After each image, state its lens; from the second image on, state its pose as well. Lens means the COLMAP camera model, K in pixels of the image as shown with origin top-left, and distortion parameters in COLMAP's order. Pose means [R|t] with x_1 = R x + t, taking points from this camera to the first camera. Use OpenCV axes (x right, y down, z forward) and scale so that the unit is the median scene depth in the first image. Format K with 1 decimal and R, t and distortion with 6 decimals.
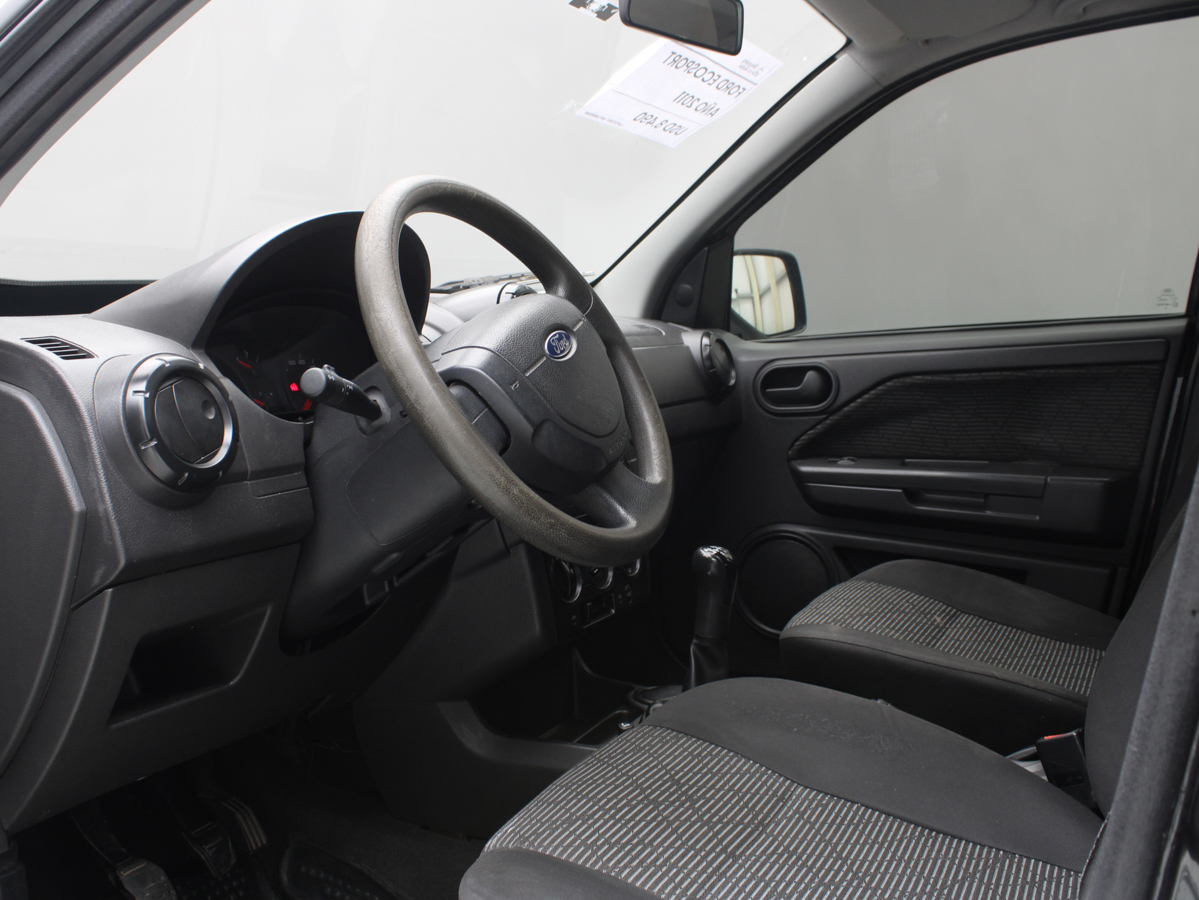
lens RADIAL K [[1210.4, 0, 603.8], [0, 1210.4, 429.5], [0, 0, 1]] dist [-0.176435, 0.187258]
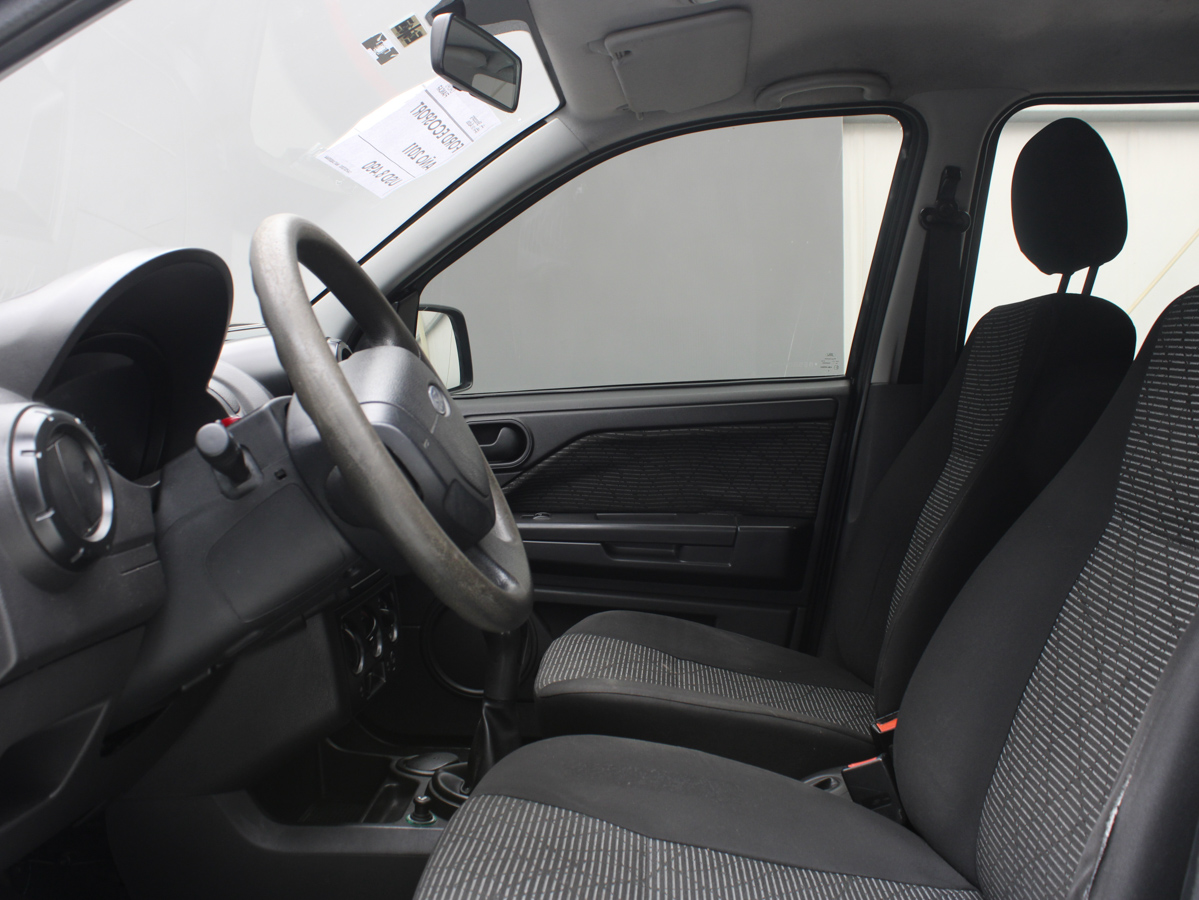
lens RADIAL K [[1210.4, 0, 603.8], [0, 1210.4, 429.5], [0, 0, 1]] dist [-0.176435, 0.187258]
pose [[0.918184, 0.001549, 0.396151, -0.194583], [0.016815, 0.998939, -0.042878, -0.003120], [-0.395797, 0.046031, 0.917184, 0.052901]]
